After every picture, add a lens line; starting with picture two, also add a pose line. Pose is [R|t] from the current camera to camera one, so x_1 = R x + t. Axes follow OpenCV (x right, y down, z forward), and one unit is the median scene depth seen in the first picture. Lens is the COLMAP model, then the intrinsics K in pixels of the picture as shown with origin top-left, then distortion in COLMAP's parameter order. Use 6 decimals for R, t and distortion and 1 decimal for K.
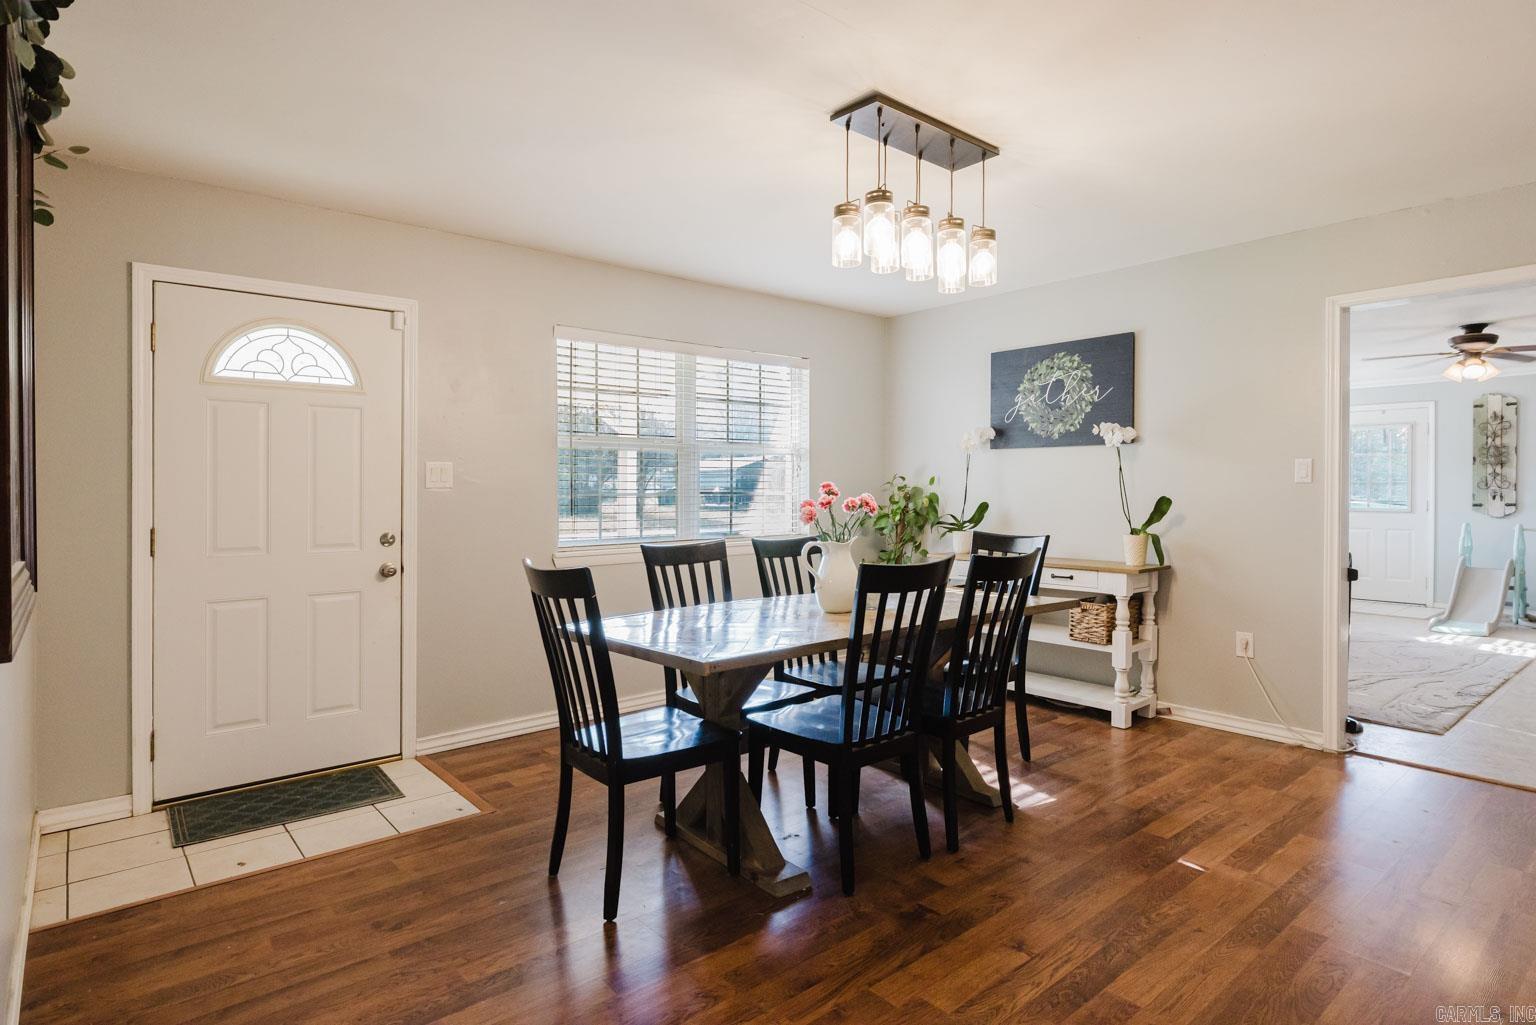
lens RADIAL K [[810.7, 0, 773.9], [0, 810.7, 508.8], [0, 0, 1]] dist [-0.001255, 0.001474]
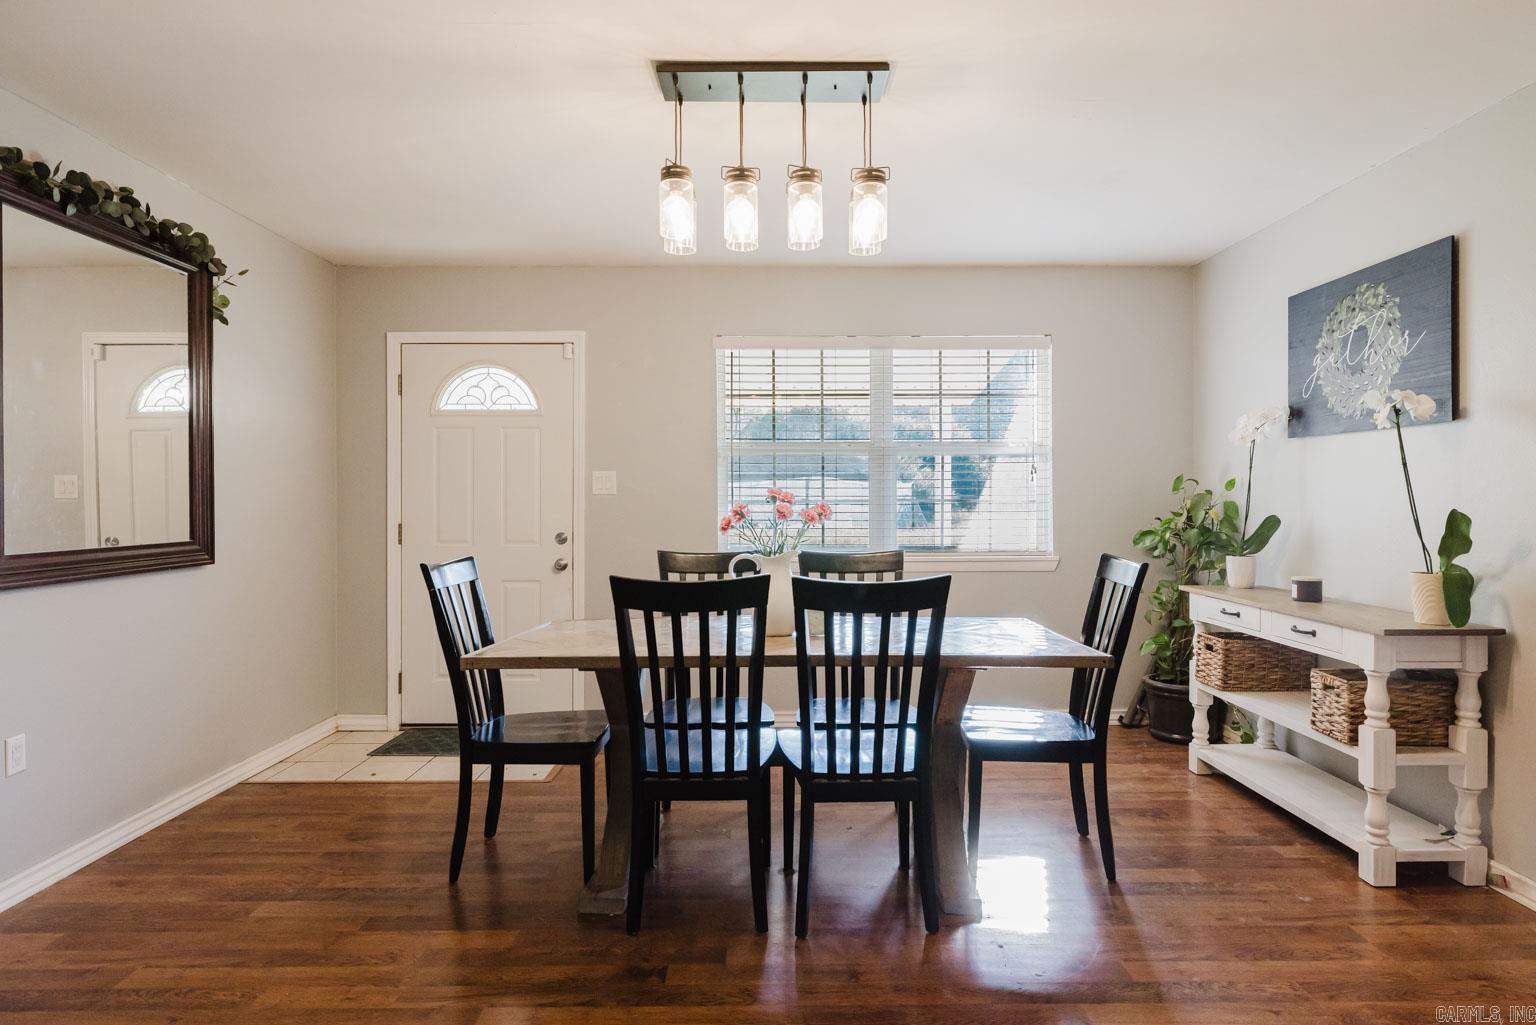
lens RADIAL K [[884.7, 0, 777.3], [0, 884.7, 505.1], [0, 0, 1]] dist [0.004297, -0.000282]
pose [[0.769475, 0.008757, -0.638617, 0.508917], [-0.016436, 0.999846, -0.006094, -0.006648], [0.638466, 0.015185, 0.769501, 0.186983]]
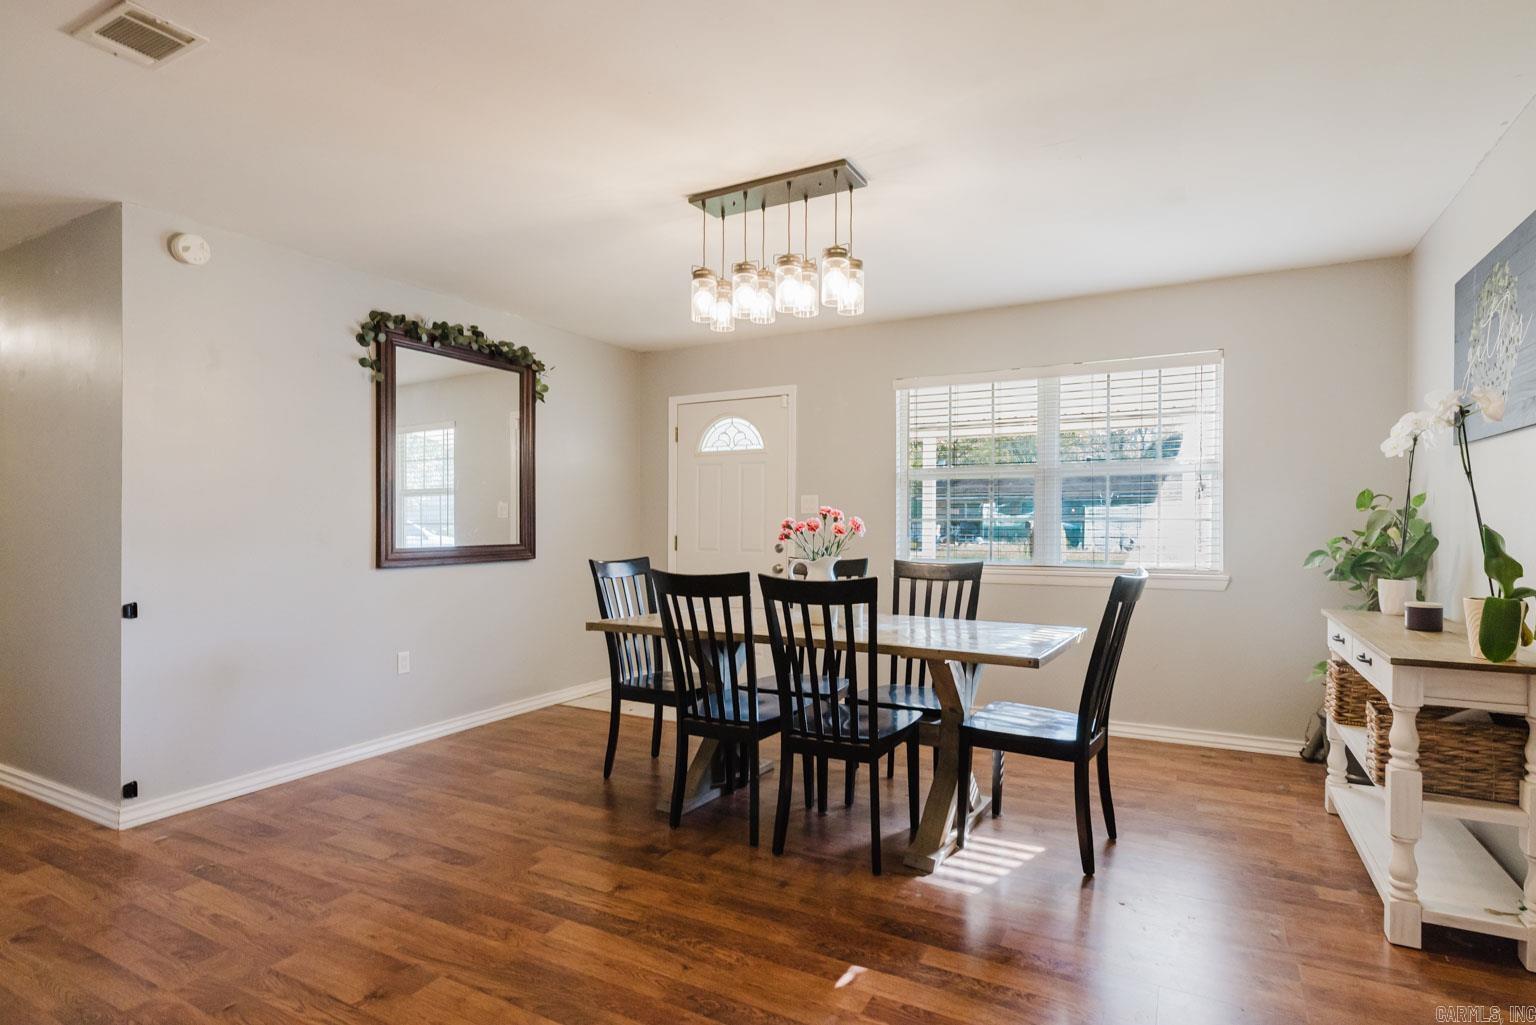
lens RADIAL K [[794.1, 0, 778.3], [0, 794.1, 530.1], [0, 0, 1]] dist [0.002483, 0.000740]
pose [[0.364982, 0.015322, -0.930889, 0.777994], [-0.021868, 0.999730, 0.007881, -0.006421], [0.930758, 0.017480, 0.365218, 0.402844]]
